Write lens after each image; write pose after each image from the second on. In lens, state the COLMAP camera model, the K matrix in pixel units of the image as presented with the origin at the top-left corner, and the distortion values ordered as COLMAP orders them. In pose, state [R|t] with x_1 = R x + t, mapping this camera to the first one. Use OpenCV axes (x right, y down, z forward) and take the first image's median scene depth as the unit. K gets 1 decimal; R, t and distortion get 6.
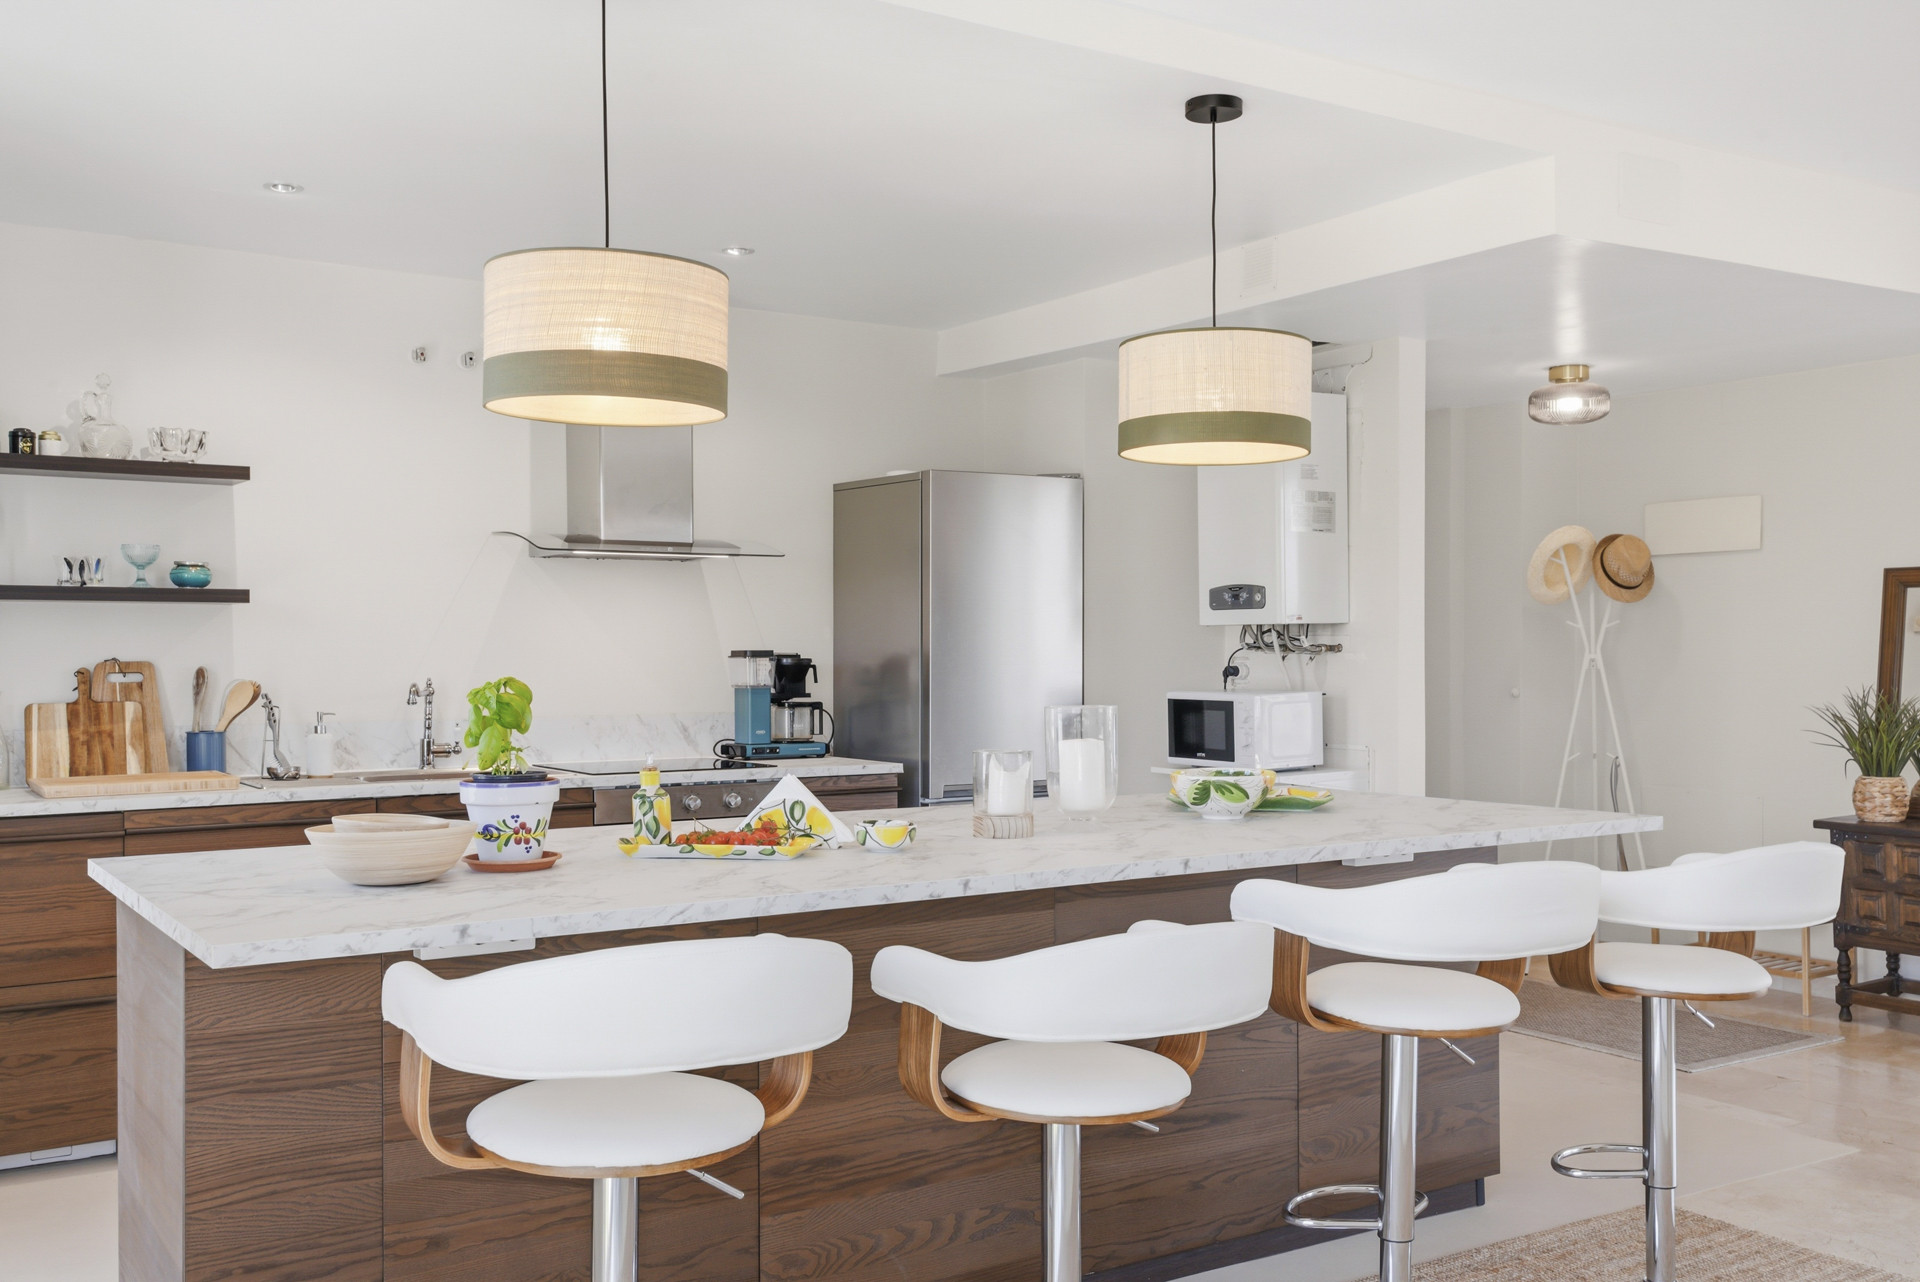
lens RADIAL K [[1756.8, 0, 952.4], [0, 1756.8, 673.1], [0, 0, 1]] dist [0.042092, 0.000000]
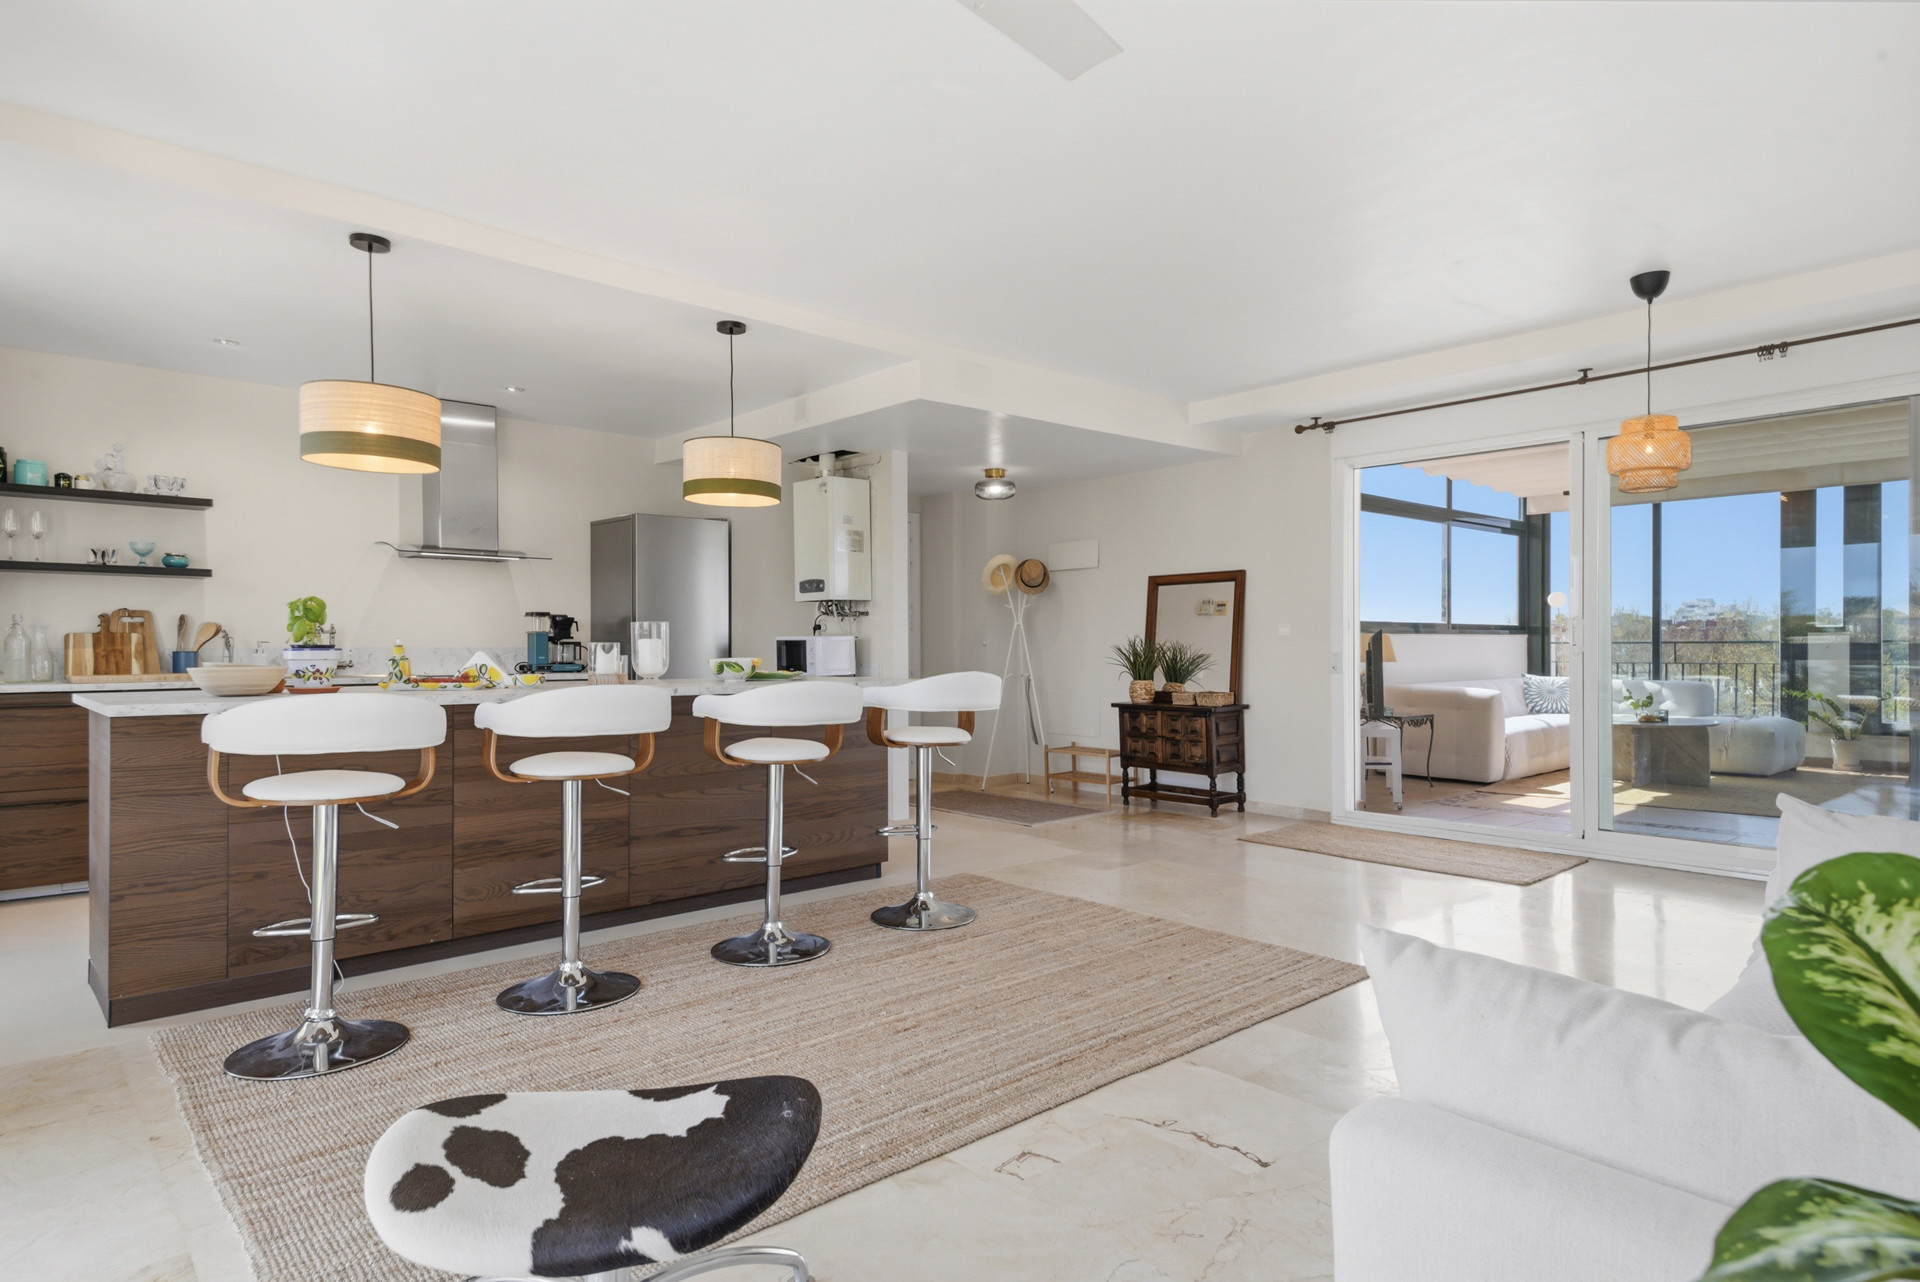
lens RADIAL K [[1085.6, 0, 960.5], [0, 1085.6, 645.9], [0, 0, 1]] dist [0.043955, -0.008262]
pose [[0.987170, 0.001419, 0.159666, 0.154343], [0.001020, 0.999884, -0.015197, 0.044632], [-0.159669, 0.015165, 0.987054, -0.191548]]
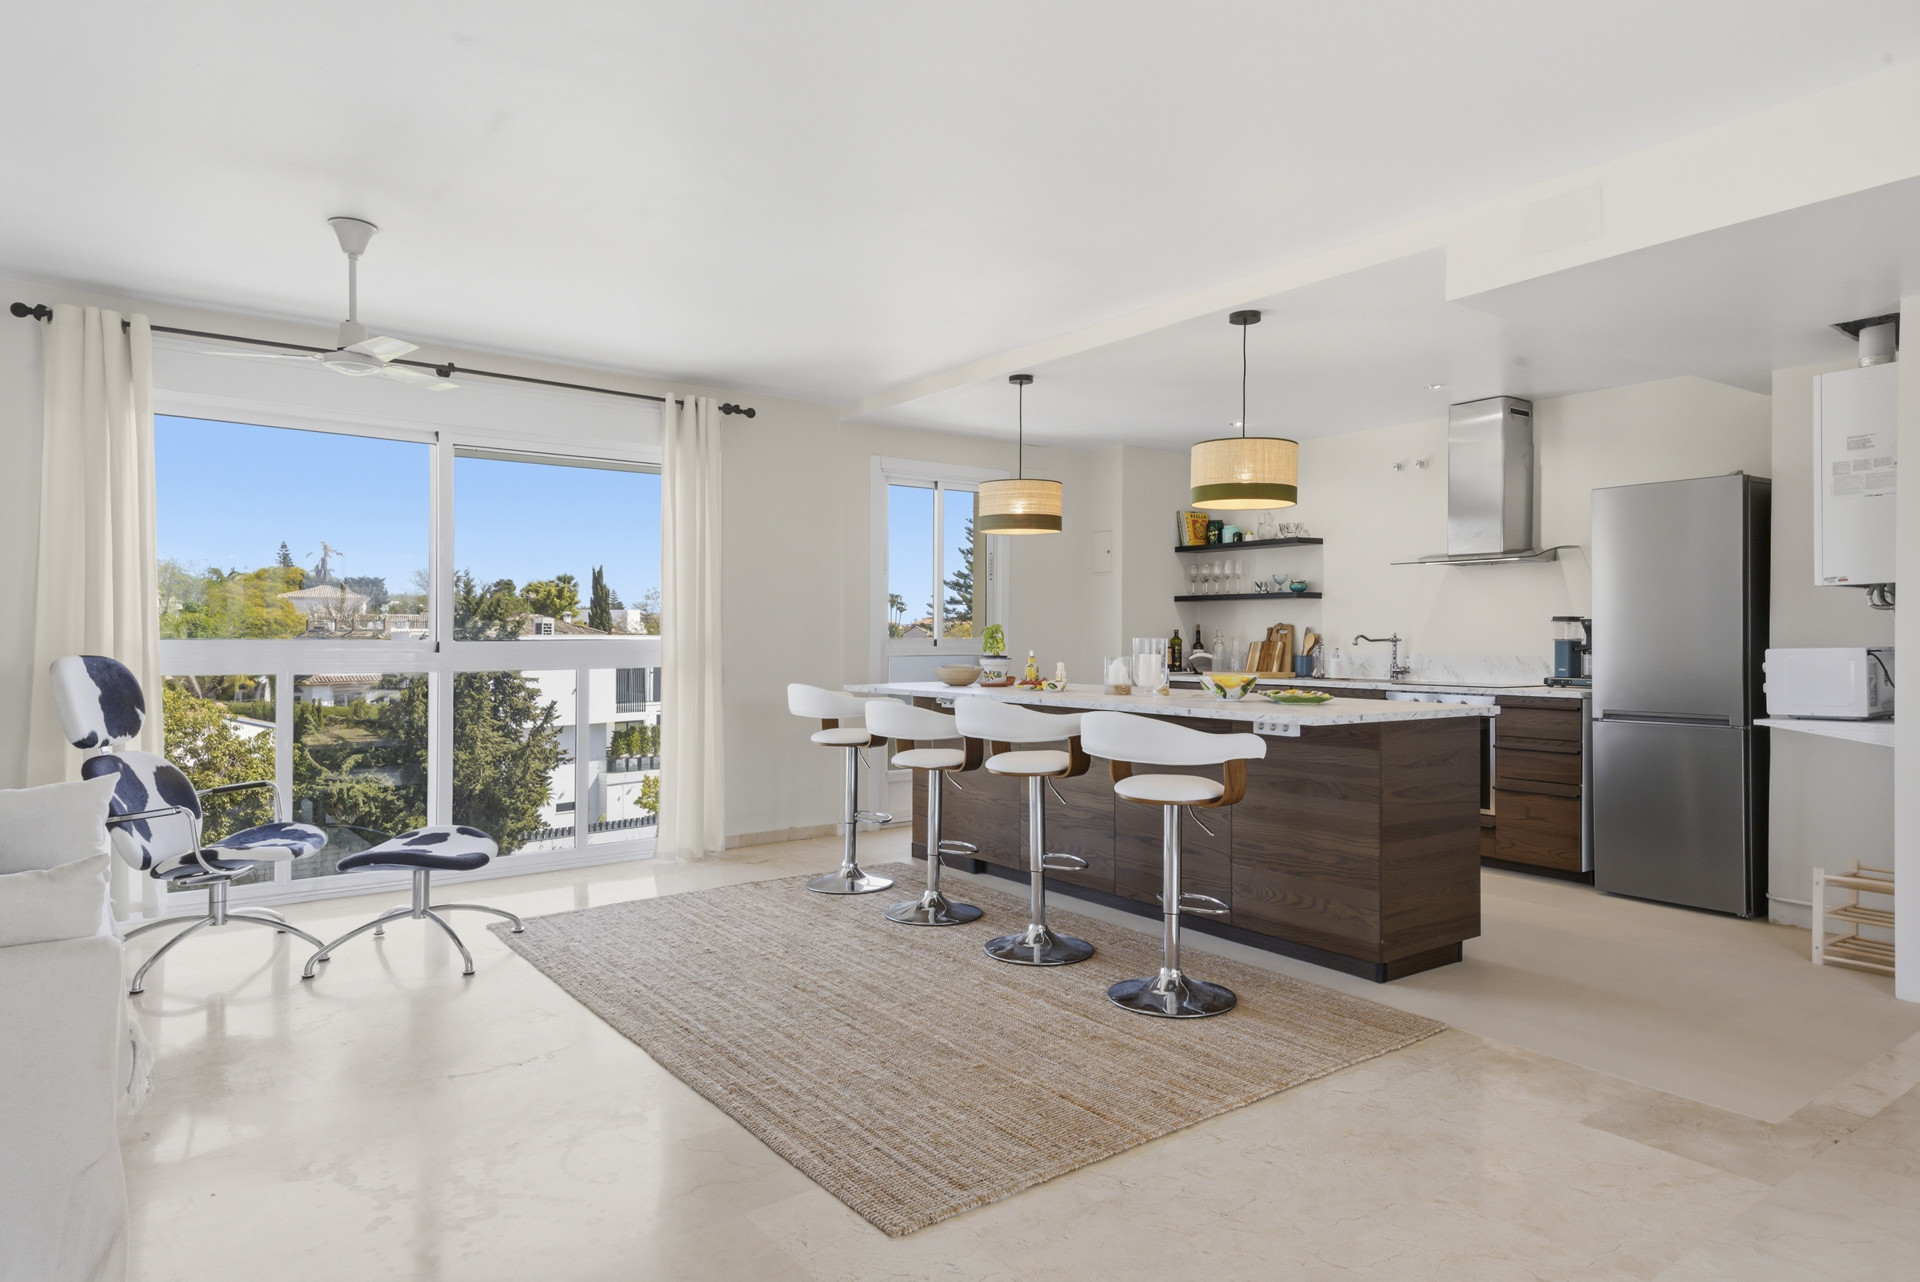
lens RADIAL K [[1132.2, 0, 973.3], [0, 1132.2, 643.9], [0, 0, 1]] dist [0.043089, -0.008599]
pose [[0.075939, 0.010687, -0.997055, 0.981293], [-0.014774, 0.999845, 0.009592, 0.010465], [0.997003, 0.014002, 0.076085, 0.468315]]
